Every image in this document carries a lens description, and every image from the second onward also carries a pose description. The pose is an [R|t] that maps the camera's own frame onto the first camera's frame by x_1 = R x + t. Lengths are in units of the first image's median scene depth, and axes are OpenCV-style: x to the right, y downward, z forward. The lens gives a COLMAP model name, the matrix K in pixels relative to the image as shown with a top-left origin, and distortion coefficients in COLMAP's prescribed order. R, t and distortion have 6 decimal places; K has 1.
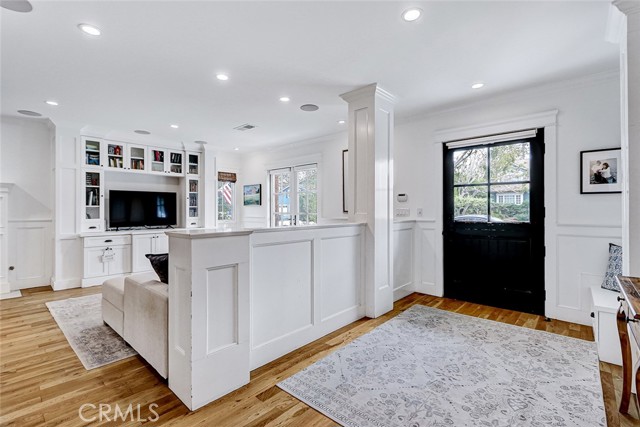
lens RADIAL K [[290.5, 0, 332.7], [0, 290.5, 208.5], [0, 0, 1]] dist [0.001074, -0.000155]
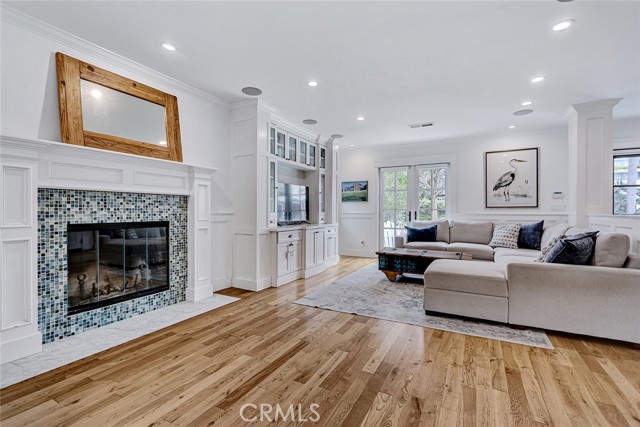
lens RADIAL K [[282.8, 0, 326.4], [0, 282.8, 211.8], [0, 0, 1]] dist [-0.002541, -0.000371]
pose [[0.974499, 0.005044, 0.224336, -1.201602], [-0.006944, 0.999946, 0.007685, 0.035850], [-0.224285, -0.009046, 0.974482, 0.124198]]
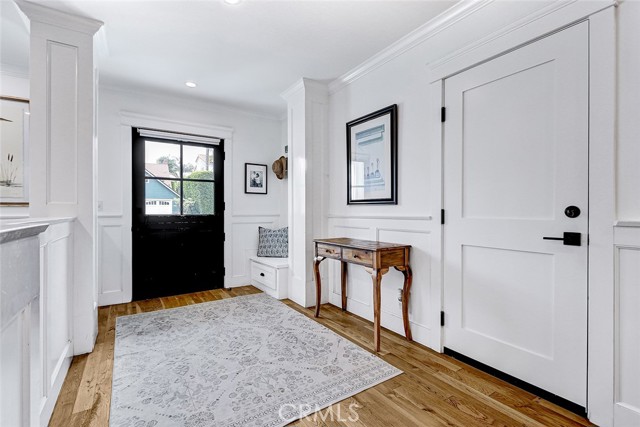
lens RADIAL K [[286.2, 0, 301.2], [0, 286.2, 211.6], [0, 0, 1]] dist [0.000499, -0.000244]
pose [[0.306008, -0.000165, 0.952029, -0.344684], [-0.005306, 0.999984, 0.001879, 0.031140], [-0.952014, -0.005627, 0.306002, 0.285834]]
